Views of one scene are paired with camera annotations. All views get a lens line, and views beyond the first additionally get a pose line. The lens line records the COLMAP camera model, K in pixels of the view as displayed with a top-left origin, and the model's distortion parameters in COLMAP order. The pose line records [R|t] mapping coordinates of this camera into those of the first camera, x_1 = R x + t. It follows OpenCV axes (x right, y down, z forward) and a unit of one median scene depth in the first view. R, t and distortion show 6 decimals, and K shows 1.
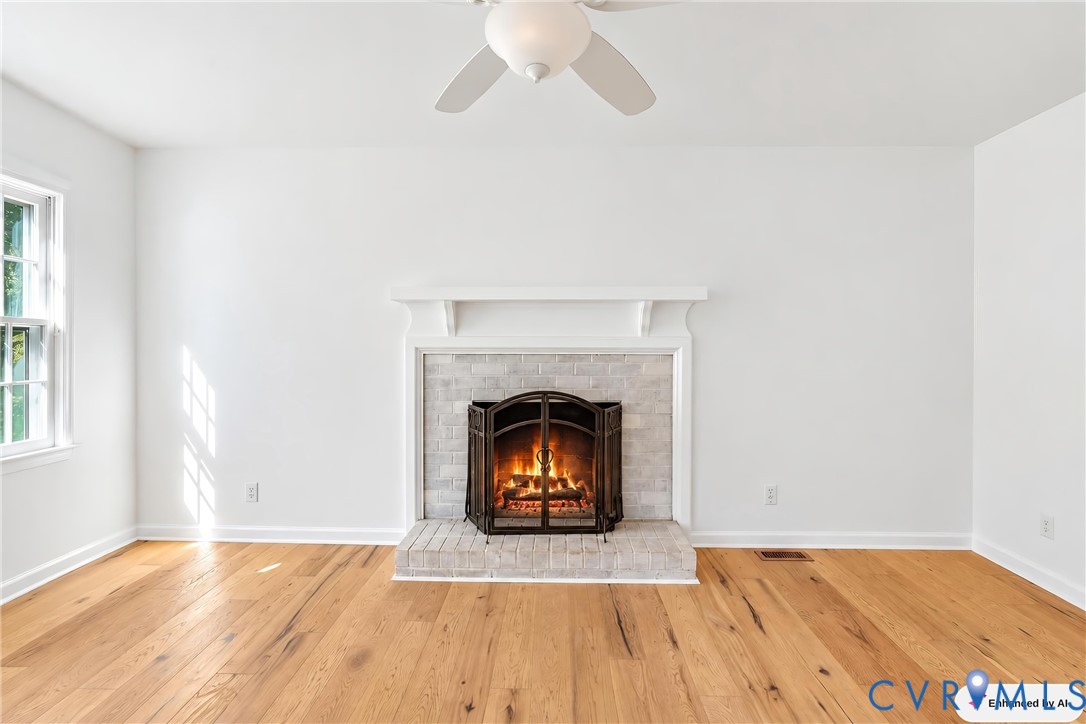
lens RADIAL K [[500.8, 0, 543.7], [0, 500.8, 341.2], [0, 0, 1]] dist [-0.009780, 0.001660]
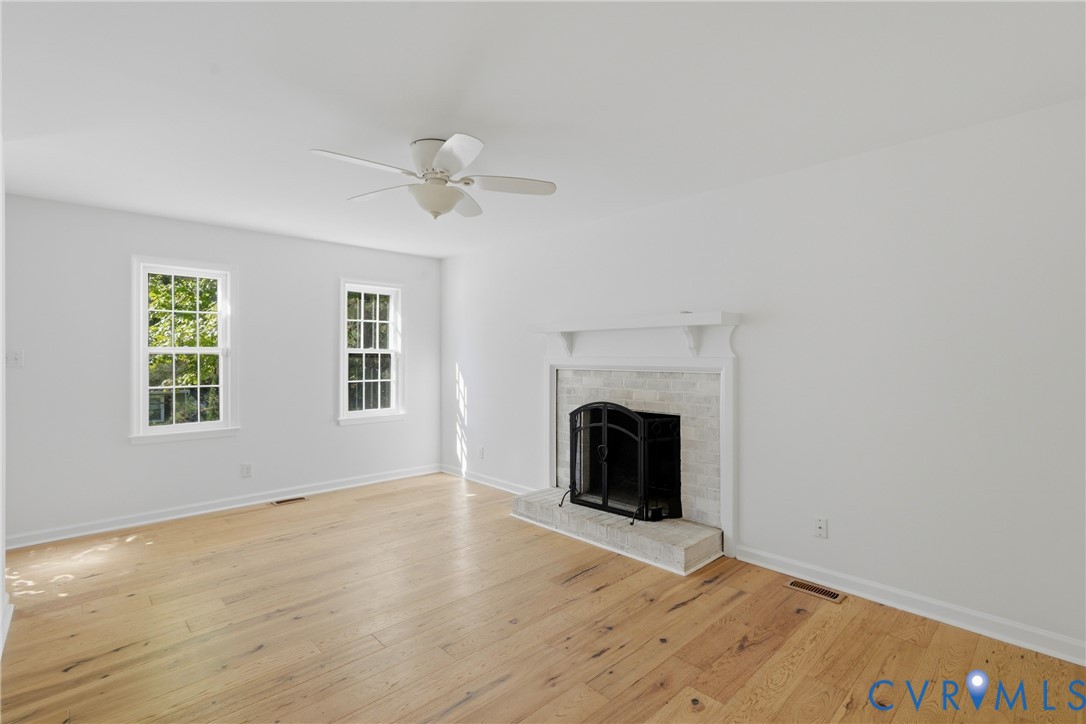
lens RADIAL K [[507.7, 0, 542.8], [0, 507.7, 356.0], [0, 0, 1]] dist [0.000494, 0.000304]
pose [[0.712136, -0.002183, -0.702038, 0.871449], [-0.000753, 0.999992, -0.003873, -0.009694], [0.702041, 0.003286, 0.712129, -0.051126]]
